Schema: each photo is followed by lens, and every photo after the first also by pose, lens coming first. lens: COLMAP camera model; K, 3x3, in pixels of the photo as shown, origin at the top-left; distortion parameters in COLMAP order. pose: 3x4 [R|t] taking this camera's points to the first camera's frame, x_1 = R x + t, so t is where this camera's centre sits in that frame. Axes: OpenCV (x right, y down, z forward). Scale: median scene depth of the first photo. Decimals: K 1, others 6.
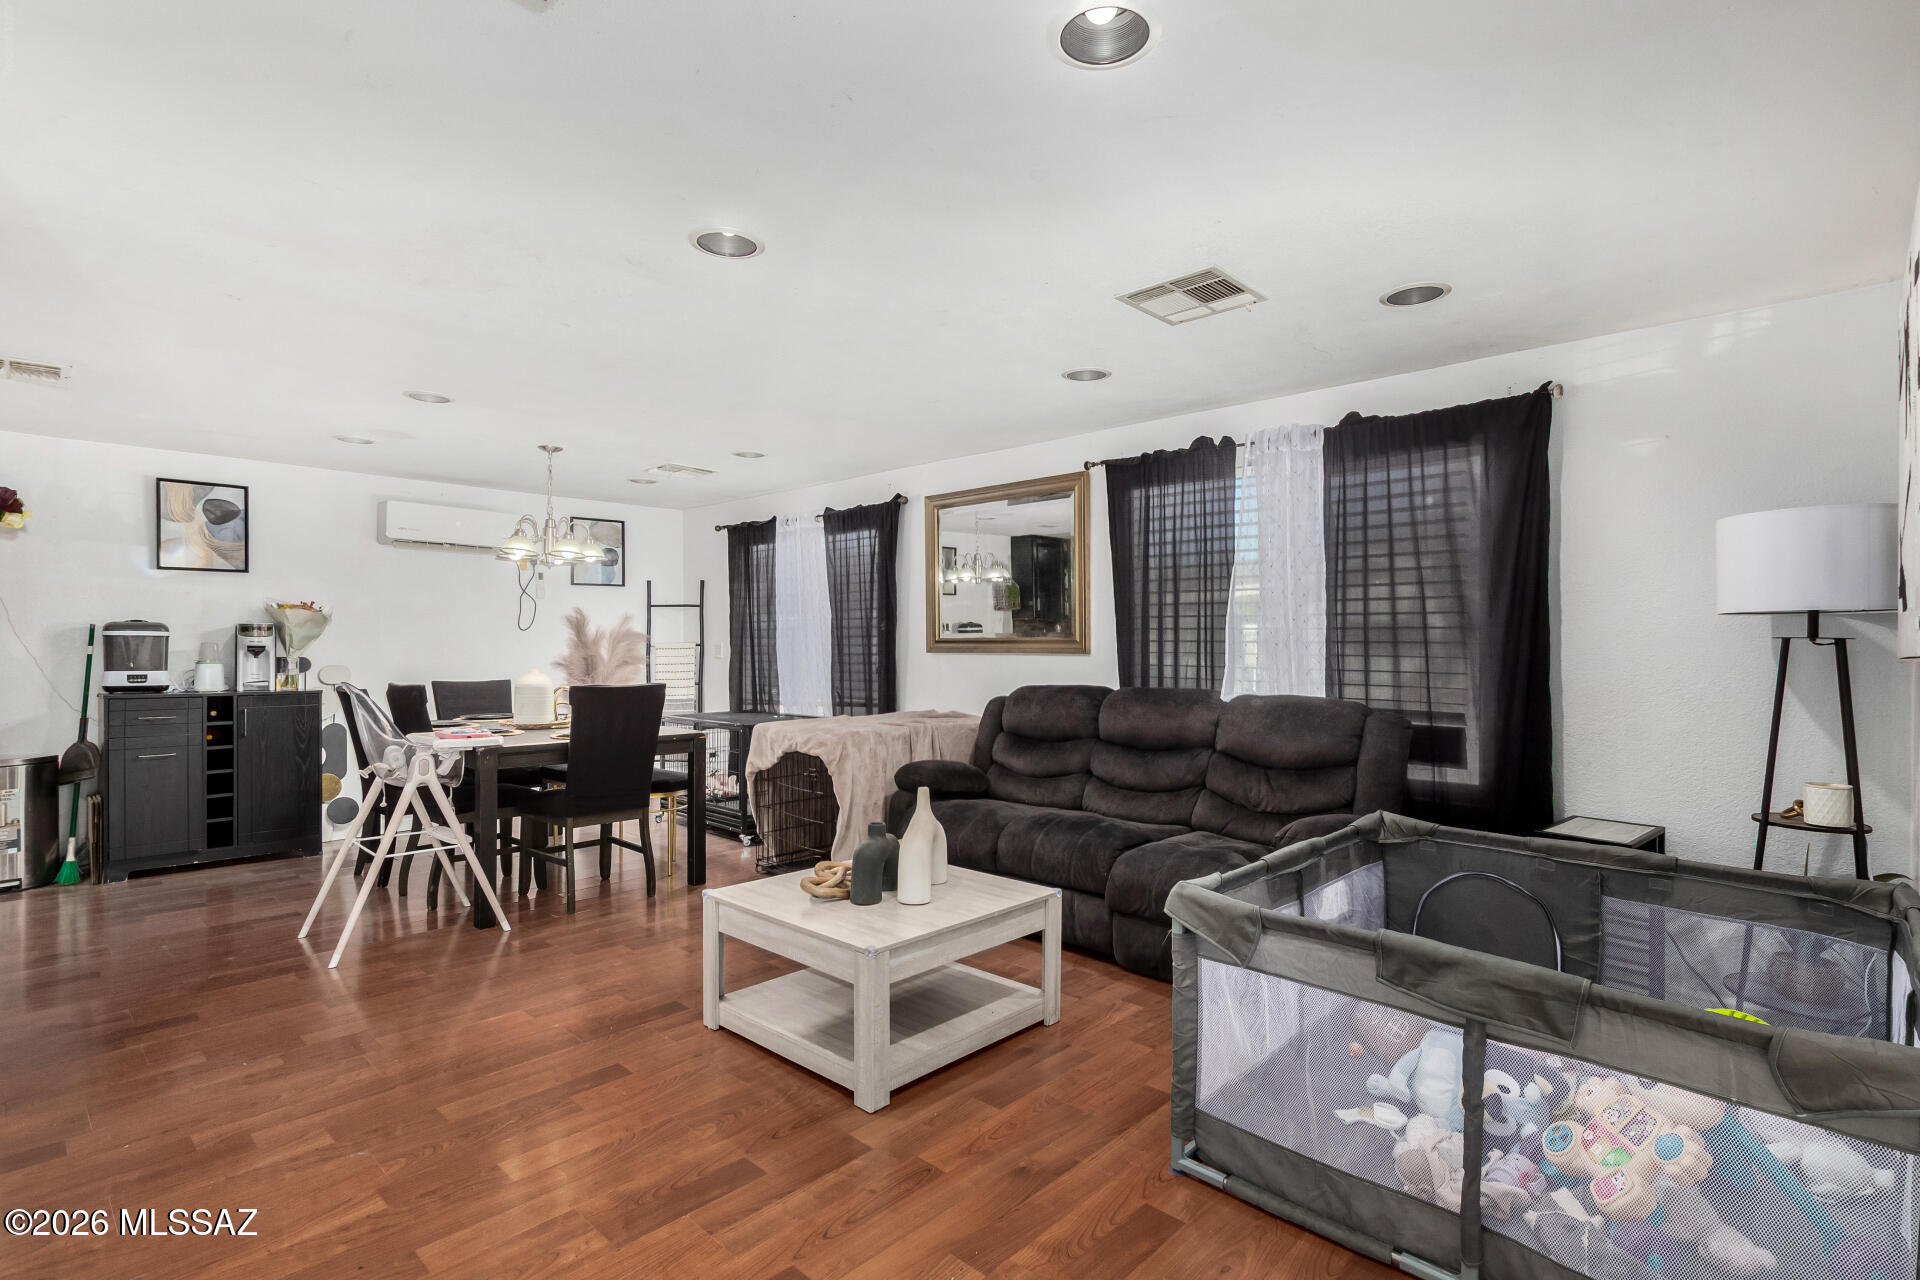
lens RADIAL K [[915.2, 0, 980.0], [0, 915.2, 649.1], [0, 0, 1]] dist [0.009673, -0.004742]
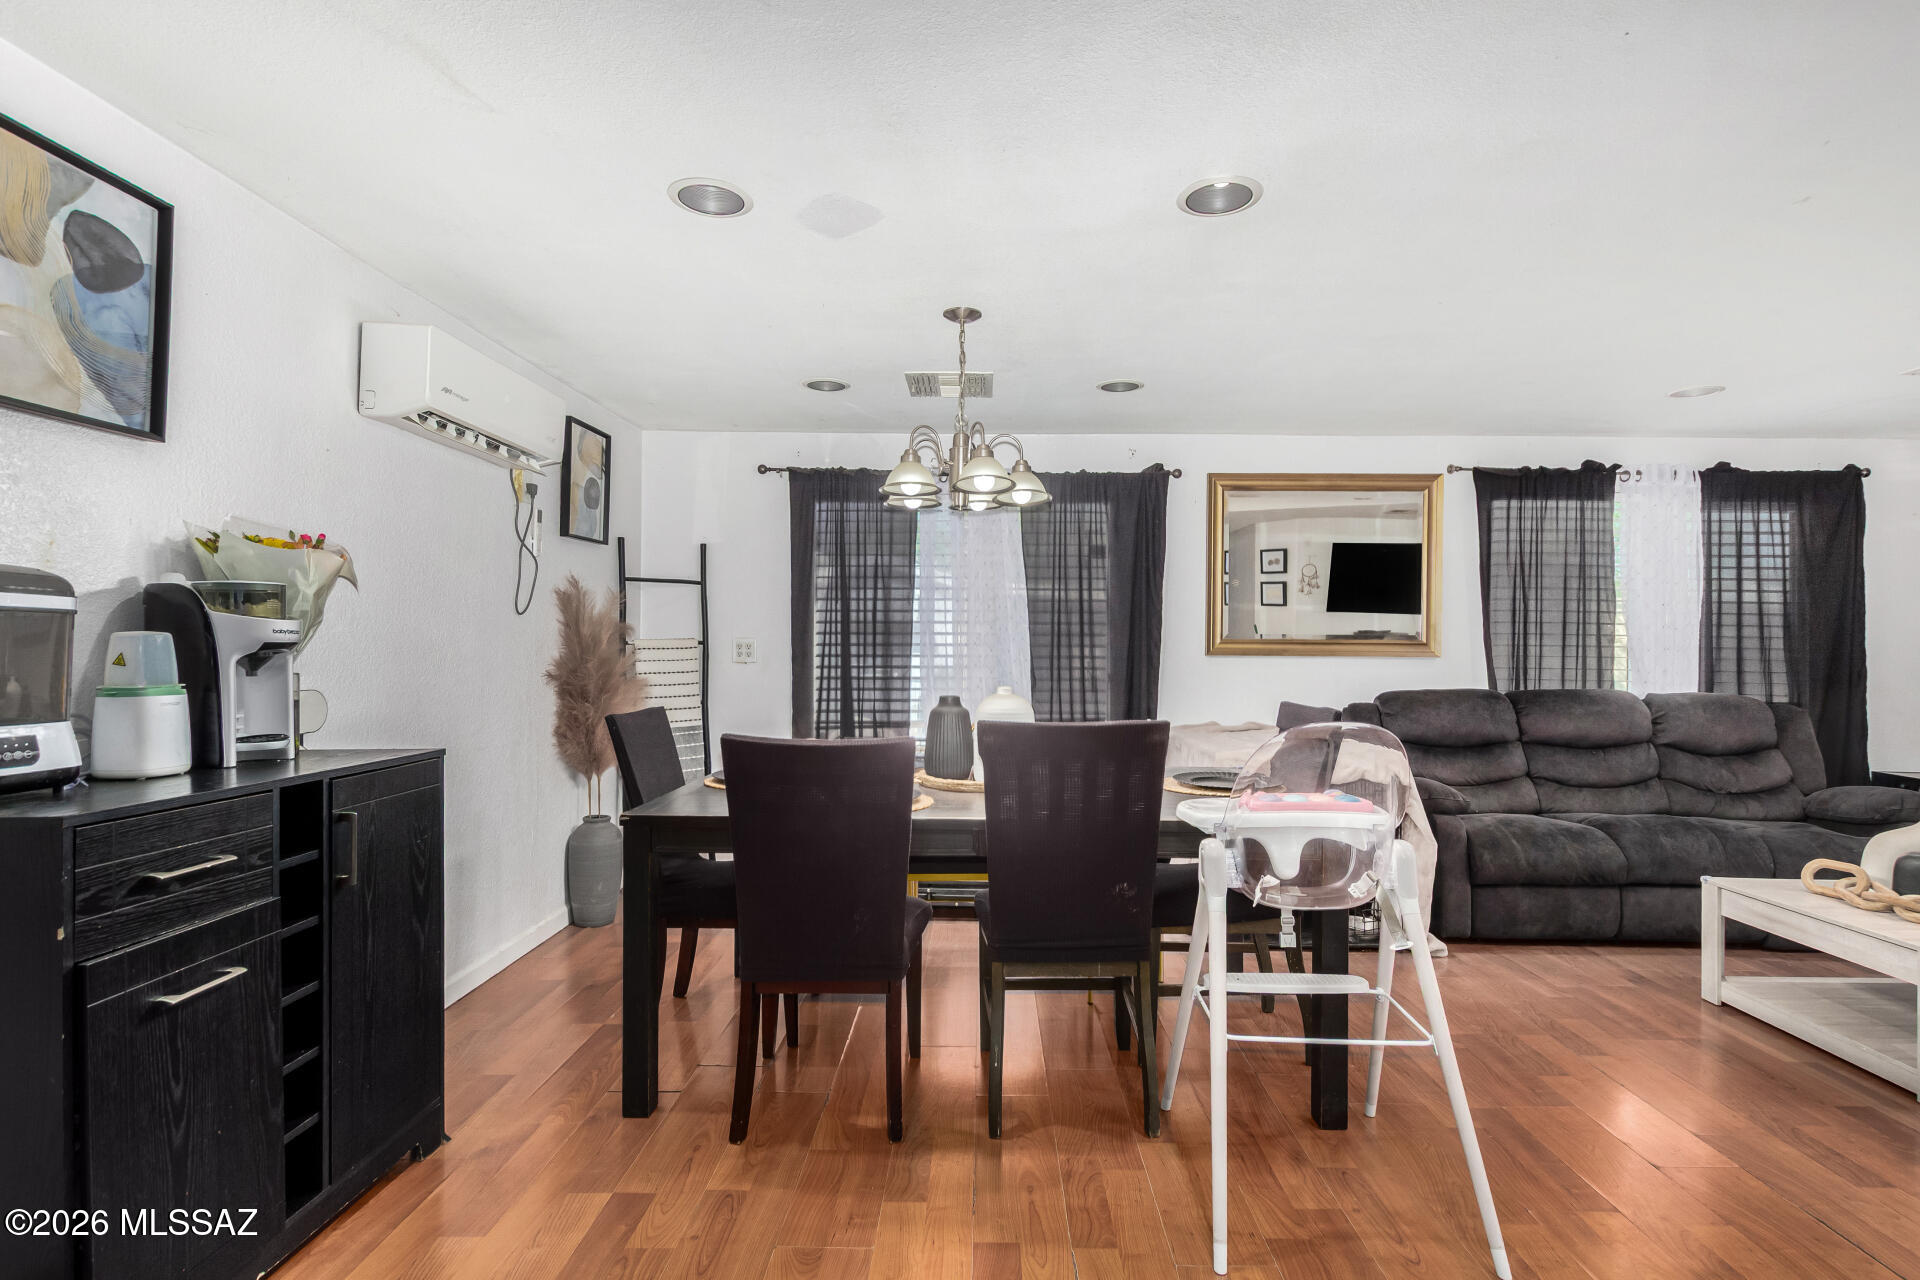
lens RADIAL K [[915.2, 0, 978.7], [0, 915.2, 641.4], [0, 0, 1]] dist [0.009673, -0.004742]
pose [[0.745806, 0.008357, 0.666111, -0.958638], [-0.004667, 0.999962, -0.007320, -0.002574], [-0.666147, 0.002351, 0.745817, 0.614725]]
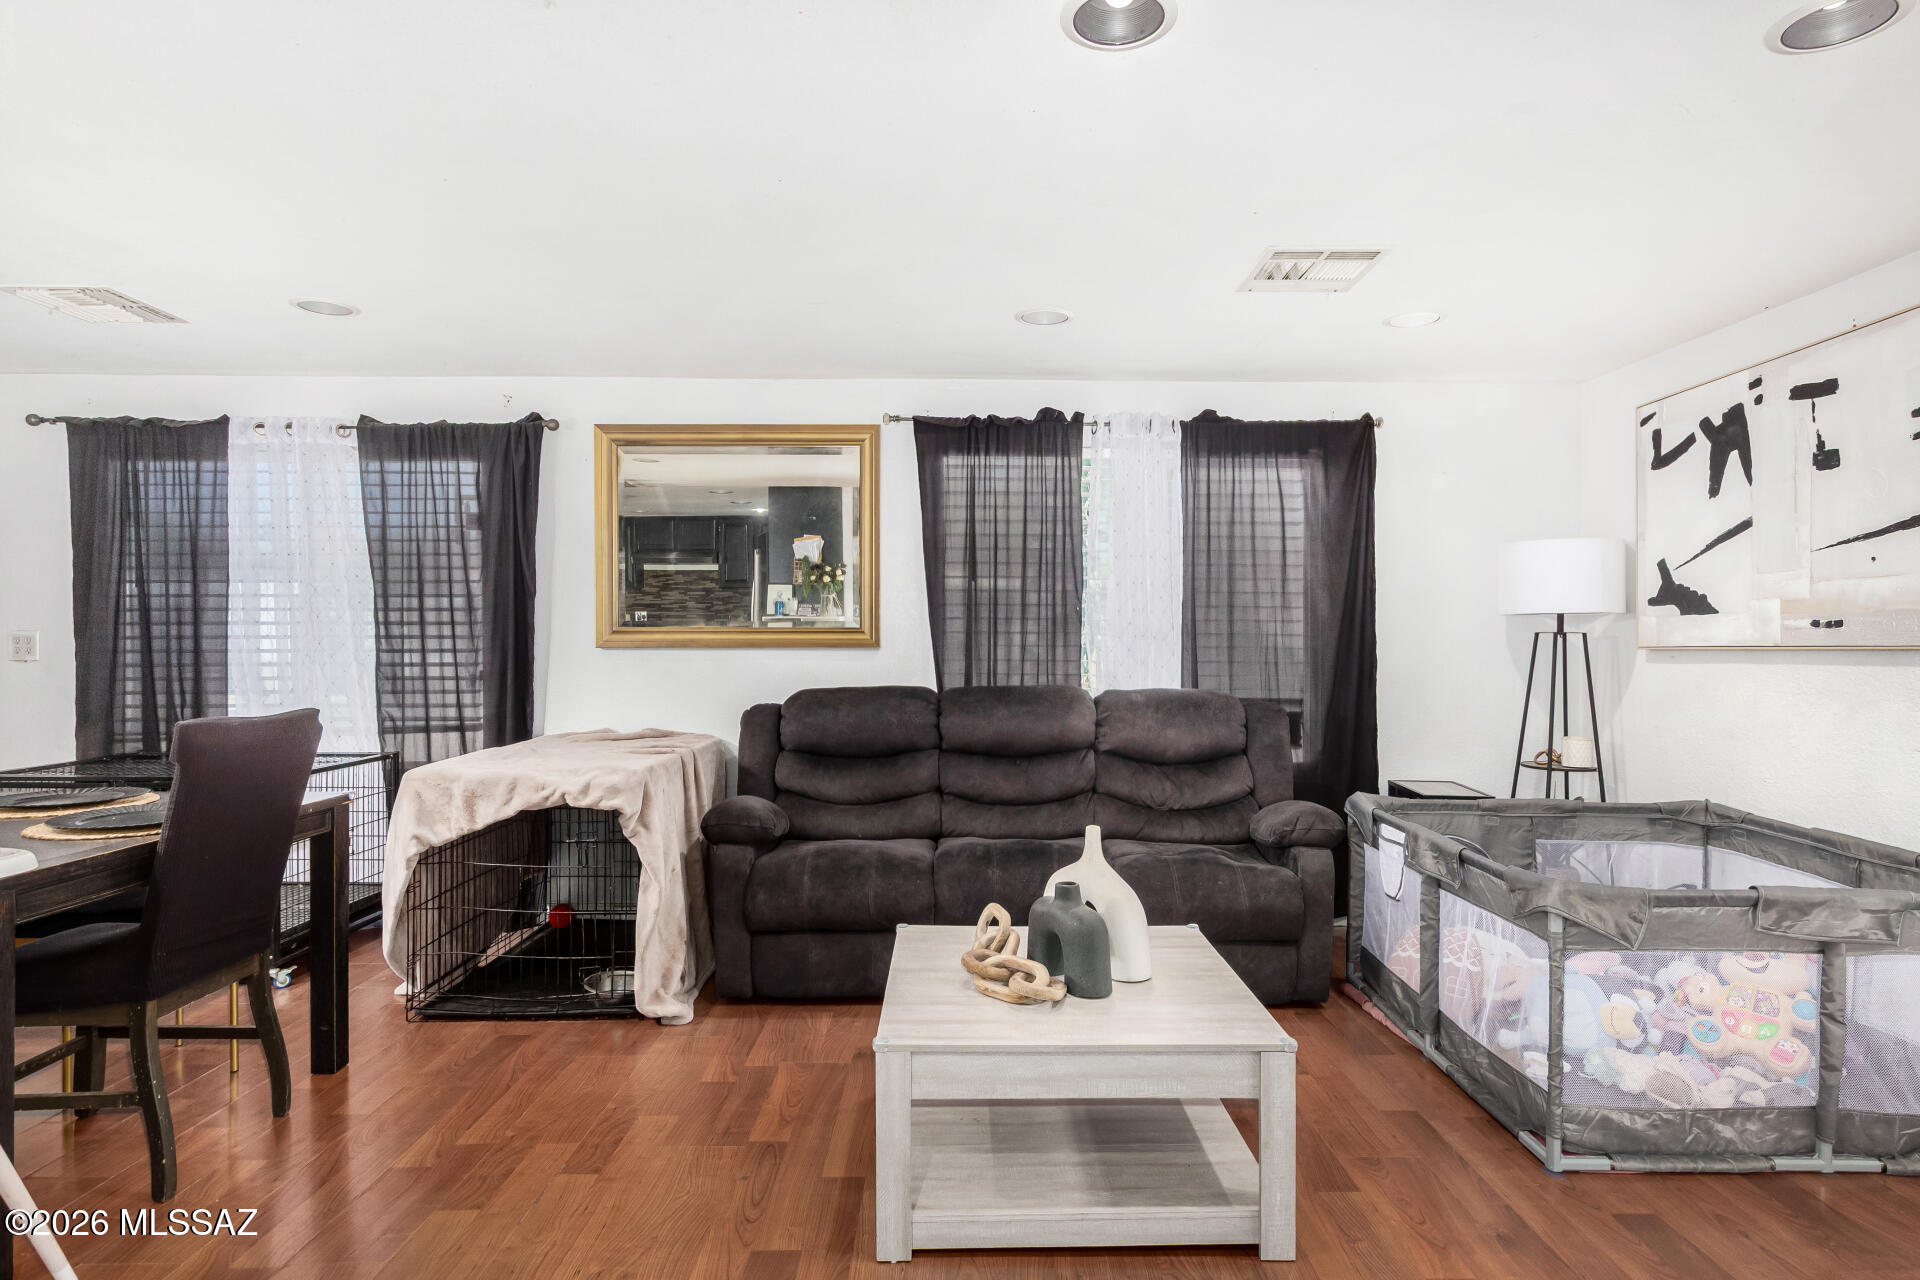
lens RADIAL K [[995.8, 0, 963.7], [0, 995.8, 643.3], [0, 0, 1]] dist [0.001717, 0.001573]
pose [[0.730692, -0.003556, 0.682698, -0.456358], [0.002032, 0.999993, 0.003033, -0.001364], [-0.682704, -0.000829, 0.730695, 0.308366]]
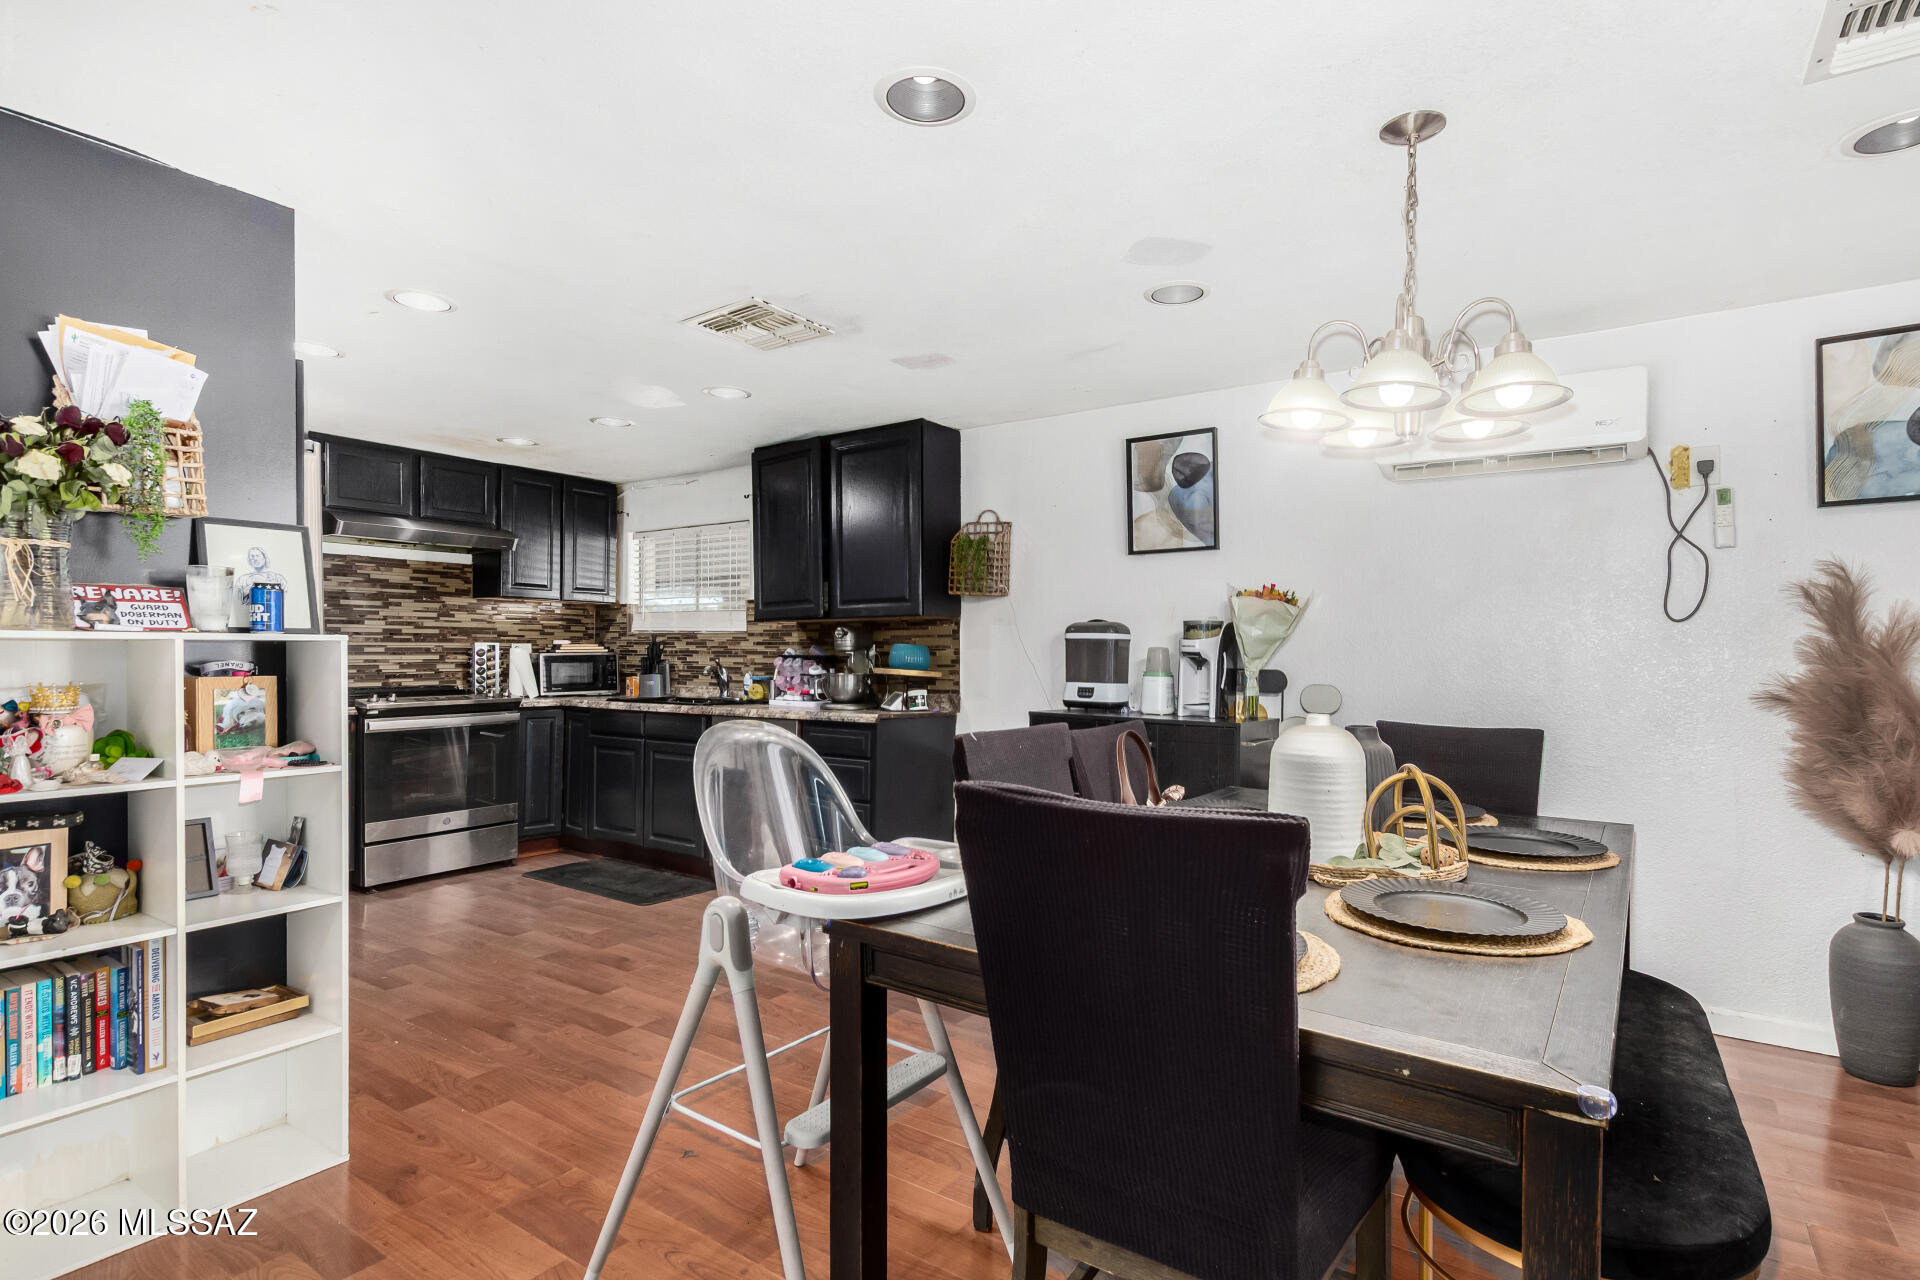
lens RADIAL K [[963.1, 0, 971.2], [0, 963.1, 671.6], [0, 0, 1]] dist [0.012792, 0.000681]
pose [[0.143807, 0.024015, -0.989314, -0.101209], [-0.008285, 0.999700, 0.023063, -0.005056], [0.989571, 0.004880, 0.143963, 0.849360]]
